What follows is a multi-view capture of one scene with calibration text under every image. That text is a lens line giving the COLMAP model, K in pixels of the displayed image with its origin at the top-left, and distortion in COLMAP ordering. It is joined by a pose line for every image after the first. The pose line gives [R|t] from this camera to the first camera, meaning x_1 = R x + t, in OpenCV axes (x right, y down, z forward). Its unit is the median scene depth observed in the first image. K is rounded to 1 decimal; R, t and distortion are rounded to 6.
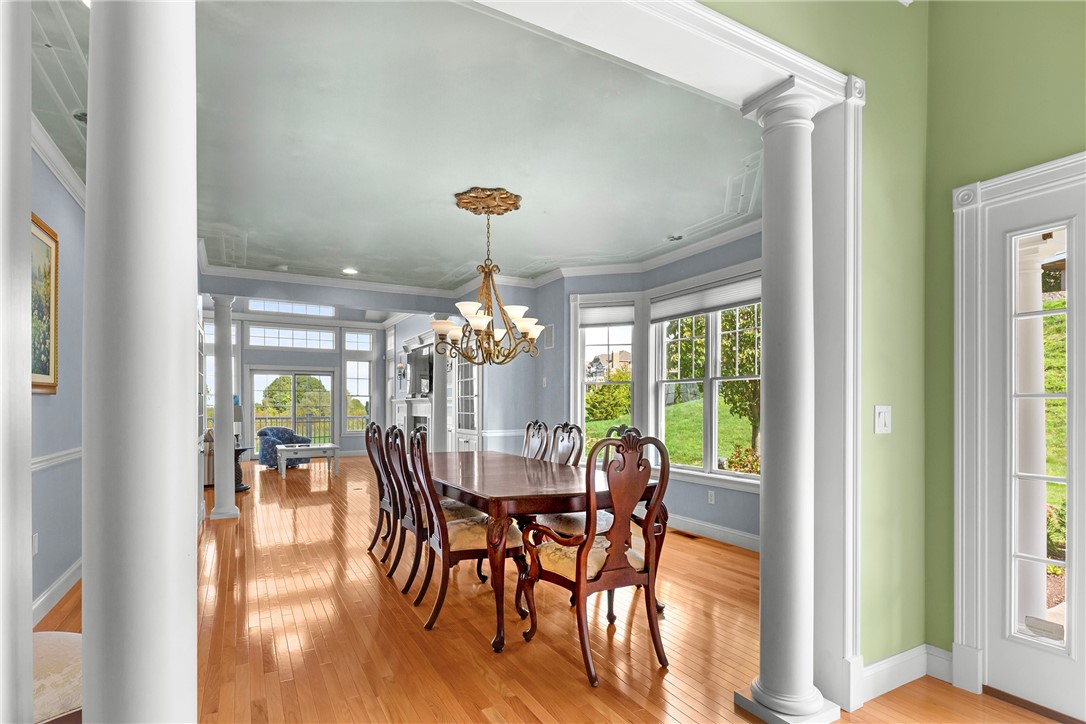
lens RADIAL K [[544.2, 0, 540.5], [0, 544.2, 414.0], [0, 0, 1]] dist [0.002682, -0.004185]
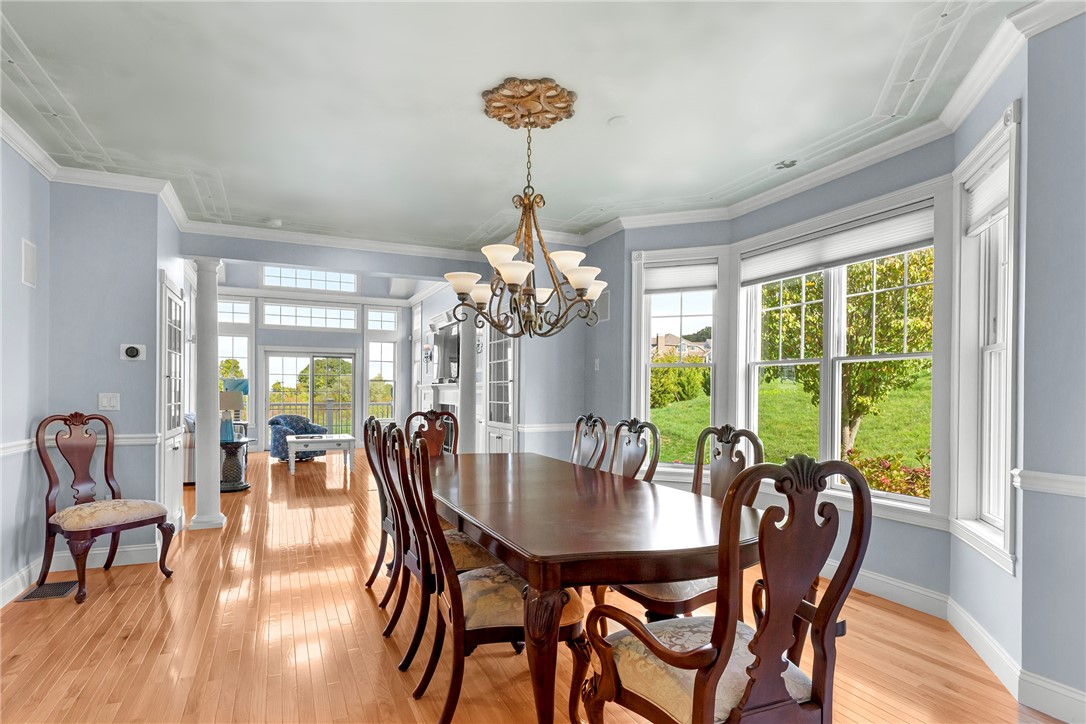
lens RADIAL K [[544.2, 0, 534.1], [0, 544.2, 398.0], [0, 0, 1]] dist [0.002682, -0.004185]
pose [[0.996949, 0.007054, -0.077742, -0.026290], [-0.007287, 0.999970, -0.002714, -0.007922], [0.077721, 0.003272, 0.996970, 0.244407]]
